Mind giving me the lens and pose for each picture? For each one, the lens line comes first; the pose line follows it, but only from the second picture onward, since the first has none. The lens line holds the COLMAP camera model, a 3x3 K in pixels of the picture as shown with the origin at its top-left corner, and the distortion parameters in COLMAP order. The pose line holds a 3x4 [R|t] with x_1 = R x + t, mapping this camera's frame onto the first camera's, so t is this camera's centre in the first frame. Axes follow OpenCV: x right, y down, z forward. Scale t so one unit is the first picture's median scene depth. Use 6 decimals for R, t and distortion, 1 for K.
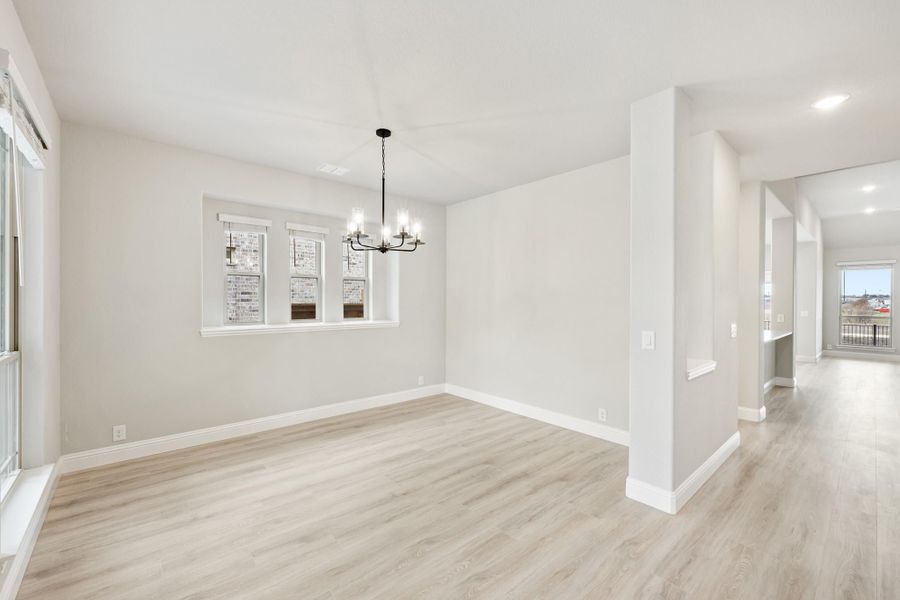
lens RADIAL K [[362.3, 0, 450.0], [0, 362.3, 300.0], [0, 0, 1]] dist [0.001051, 0.000041]
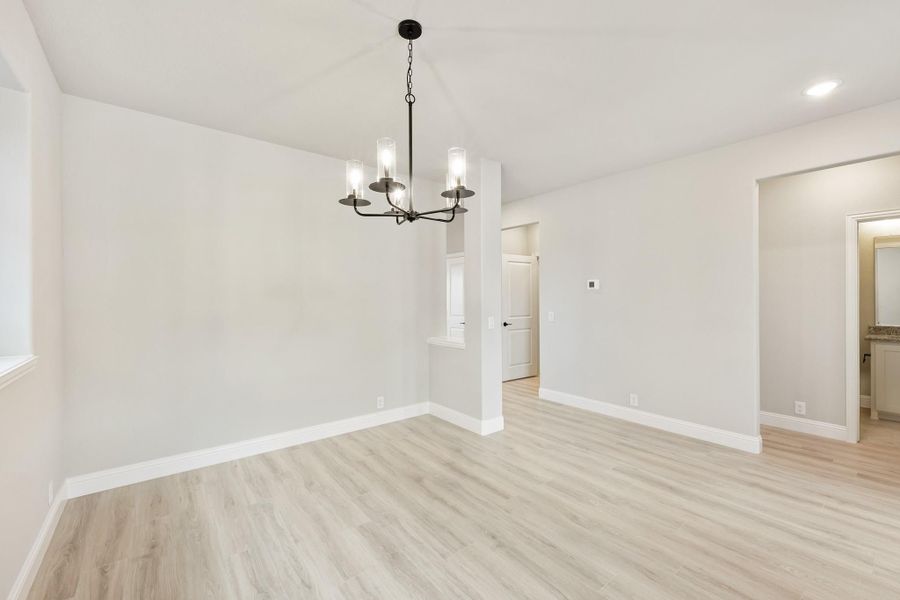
lens RADIAL K [[362.3, 0, 450.0], [0, 362.3, 300.0], [0, 0, 1]] dist [0.001051, 0.000041]
pose [[0.063357, -0.005564, 0.997975, -0.744506], [0.000858, 0.999984, 0.005521, 0.005772], [-0.997991, 0.000507, 0.063361, 0.839696]]
